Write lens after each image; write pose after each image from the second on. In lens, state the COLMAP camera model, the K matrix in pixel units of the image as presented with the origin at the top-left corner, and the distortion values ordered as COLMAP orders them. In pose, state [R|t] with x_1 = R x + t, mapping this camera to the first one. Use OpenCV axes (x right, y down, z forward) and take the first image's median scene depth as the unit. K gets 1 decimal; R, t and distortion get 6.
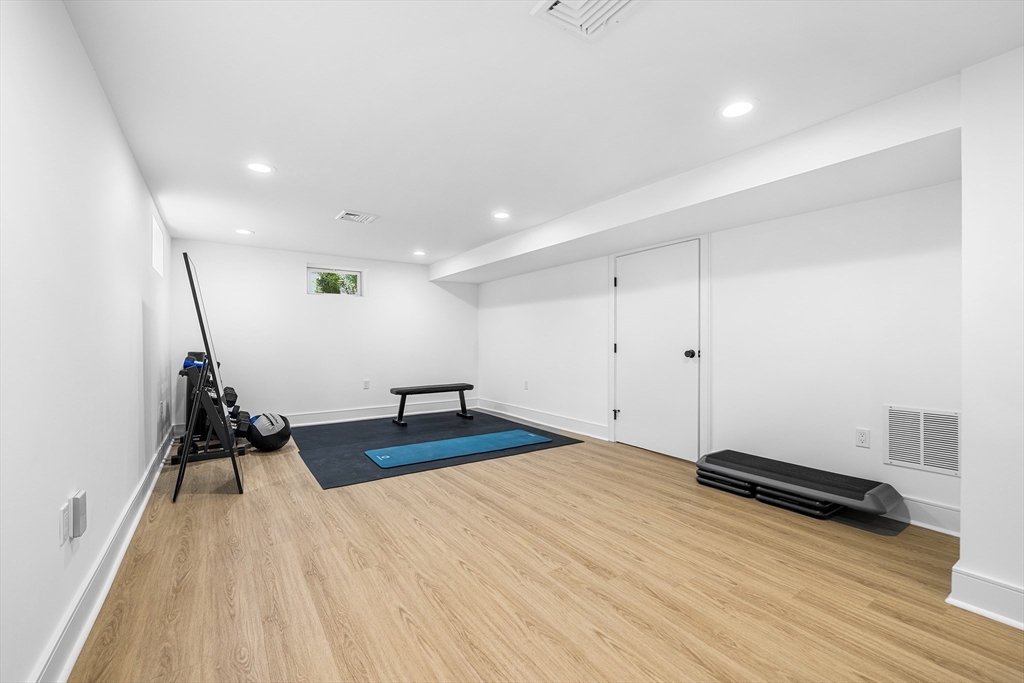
lens RADIAL K [[430.8, 0, 507.3], [0, 430.8, 342.5], [0, 0, 1]] dist [-0.001861, -0.000270]
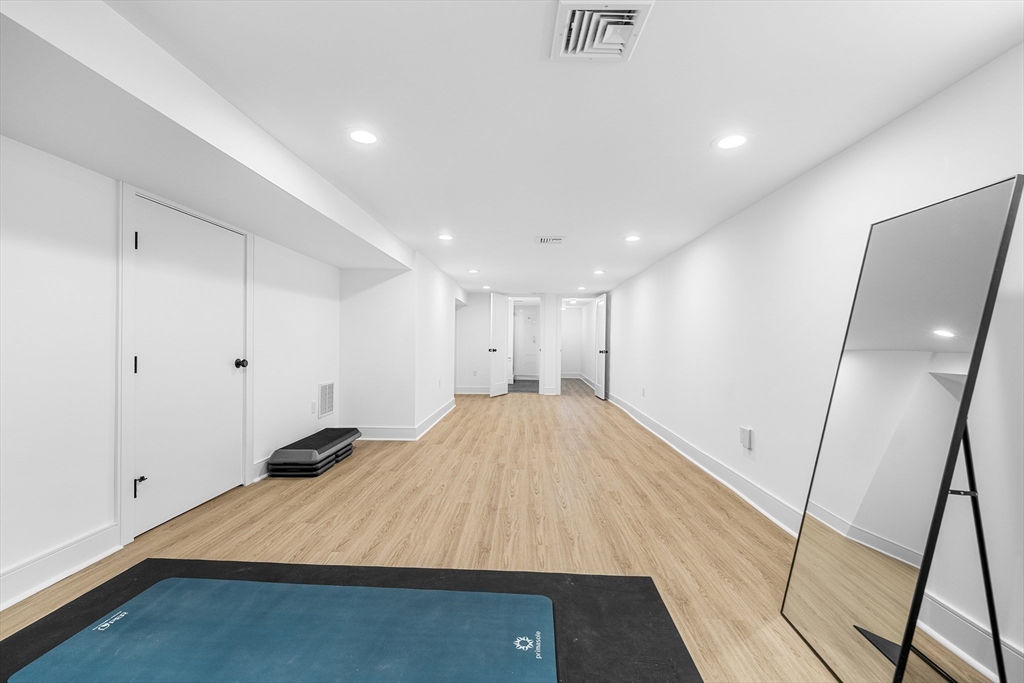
lens RADIAL K [[430.8, 0, 510.5], [0, 430.8, 341.2], [0, 0, 1]] dist [-0.001861, -0.000270]
pose [[-0.808858, -0.011006, 0.587901, -0.717165], [-0.011521, 0.999930, 0.002870, -0.039180], [-0.587892, -0.004452, -0.808927, 1.876448]]
